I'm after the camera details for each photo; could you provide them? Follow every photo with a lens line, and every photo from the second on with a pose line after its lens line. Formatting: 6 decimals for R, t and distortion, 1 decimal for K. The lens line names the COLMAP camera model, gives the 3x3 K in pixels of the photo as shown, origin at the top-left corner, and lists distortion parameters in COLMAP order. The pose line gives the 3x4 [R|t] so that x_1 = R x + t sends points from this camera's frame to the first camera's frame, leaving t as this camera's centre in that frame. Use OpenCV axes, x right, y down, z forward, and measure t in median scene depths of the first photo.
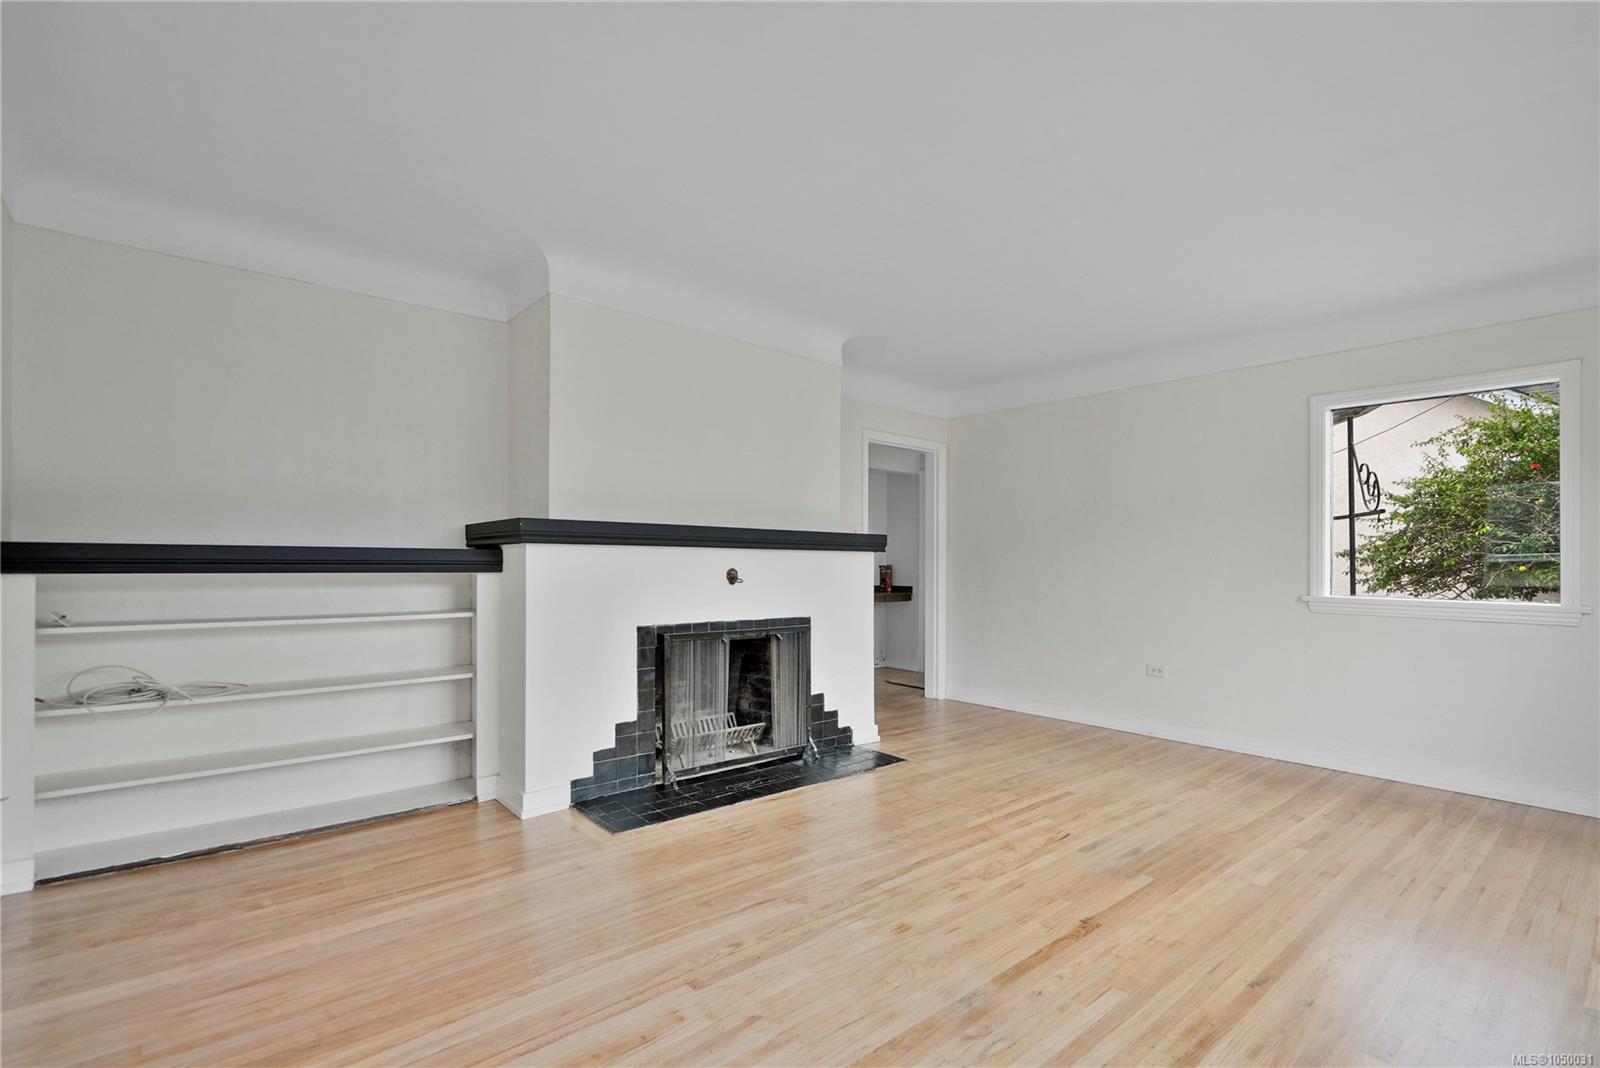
lens RADIAL K [[739.0, 0, 795.5], [0, 739.0, 545.4], [0, 0, 1]] dist [-0.003938, -0.000756]
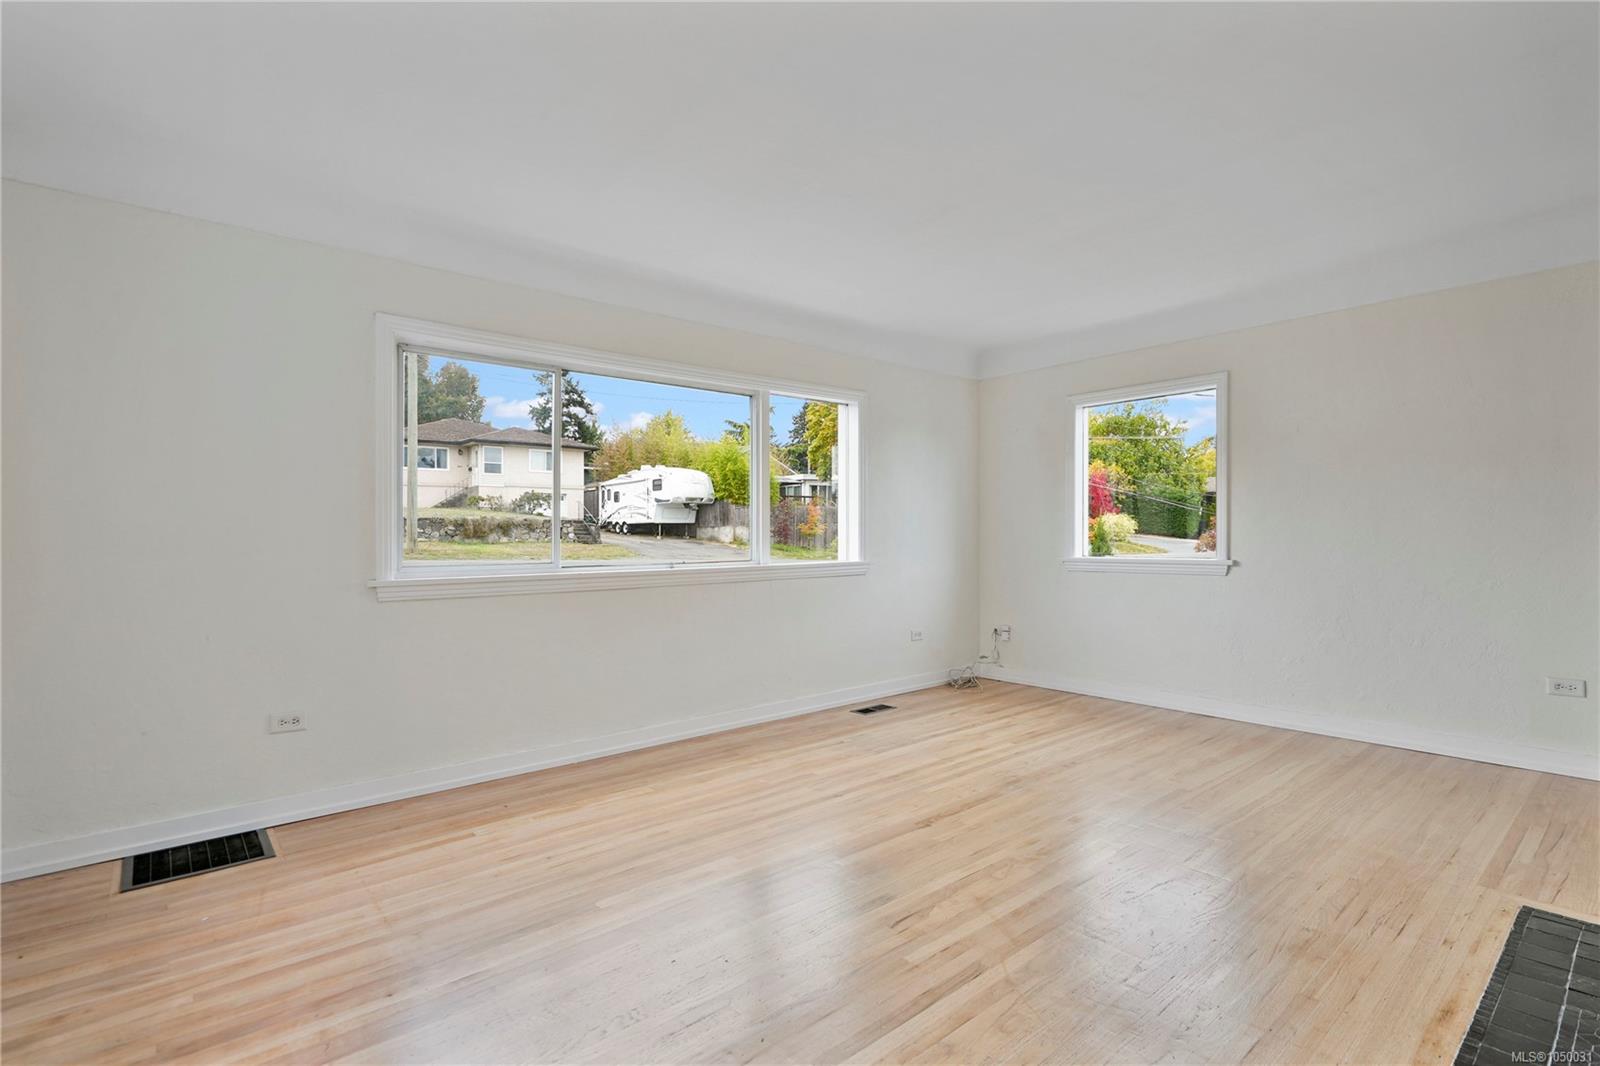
lens RADIAL K [[739.0, 0, 795.5], [0, 739.0, 544.4], [0, 0, 1]] dist [-0.003938, -0.000756]
pose [[-0.999961, -0.003549, 0.008044, 0.503230], [-0.003592, 0.999980, -0.005263, 0.043114], [-0.008025, -0.005291, -0.999954, 1.861974]]
